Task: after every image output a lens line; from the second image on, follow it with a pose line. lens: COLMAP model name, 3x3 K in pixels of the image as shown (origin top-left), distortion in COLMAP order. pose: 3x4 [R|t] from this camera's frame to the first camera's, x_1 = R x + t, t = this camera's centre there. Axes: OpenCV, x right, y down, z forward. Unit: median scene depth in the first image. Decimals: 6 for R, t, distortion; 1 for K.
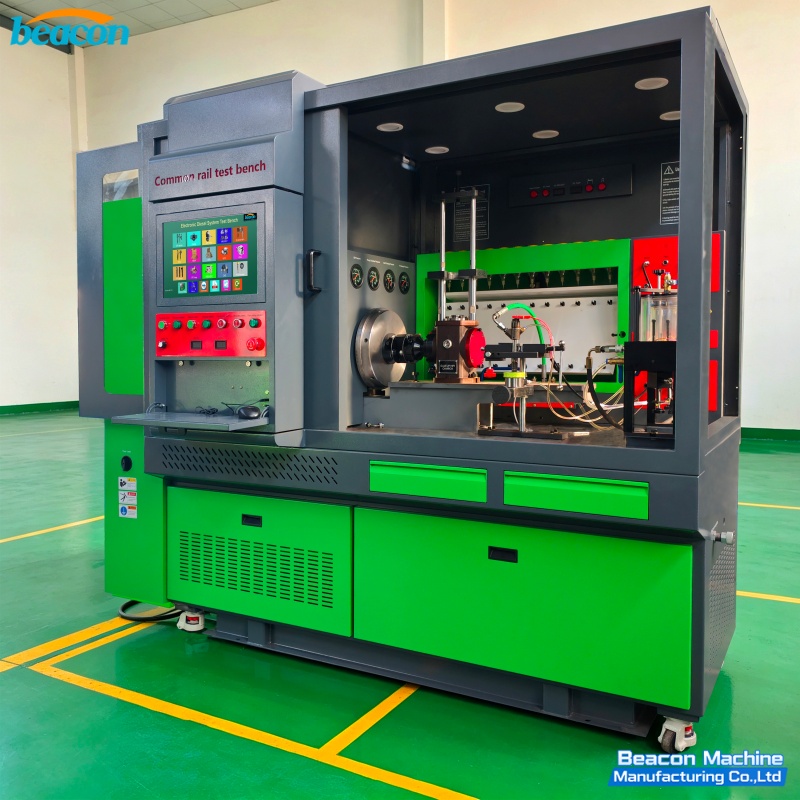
lens RADIAL K [[797.5, 0, 396.7], [0, 797.5, 402.7], [0, 0, 1]] dist [0.029848, 0.000000]
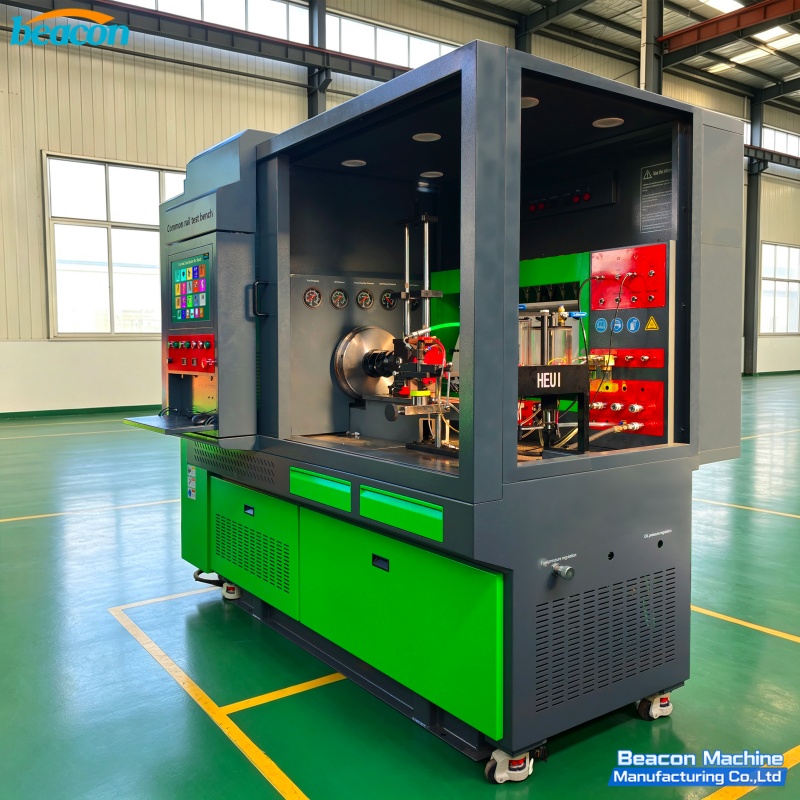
lens RADIAL K [[797.5, 0, 405.0], [0, 797.5, 393.5], [0, 0, 1]] dist [0.029848, 0.000000]
pose [[0.896916, 0.027488, -0.441346, 0.593540], [-0.028251, 0.999589, 0.004843, -0.039179], [0.441297, 0.008125, 0.897324, 0.053931]]
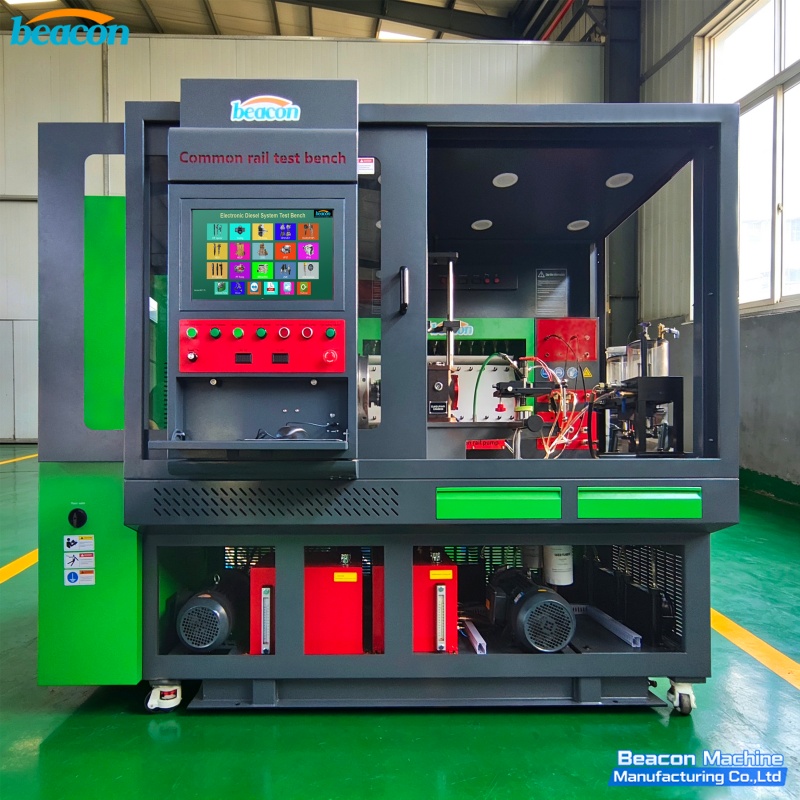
lens RADIAL K [[516.4, 0, 374.3], [0, 516.4, 464.0], [0, 0, 1]] dist [-0.026583, 0.003999]
pose [[0.868860, -0.011506, 0.494924, -0.399143], [0.038229, 0.998304, -0.043904, 0.066719], [-0.493579, 0.057067, 0.867826, 0.477882]]
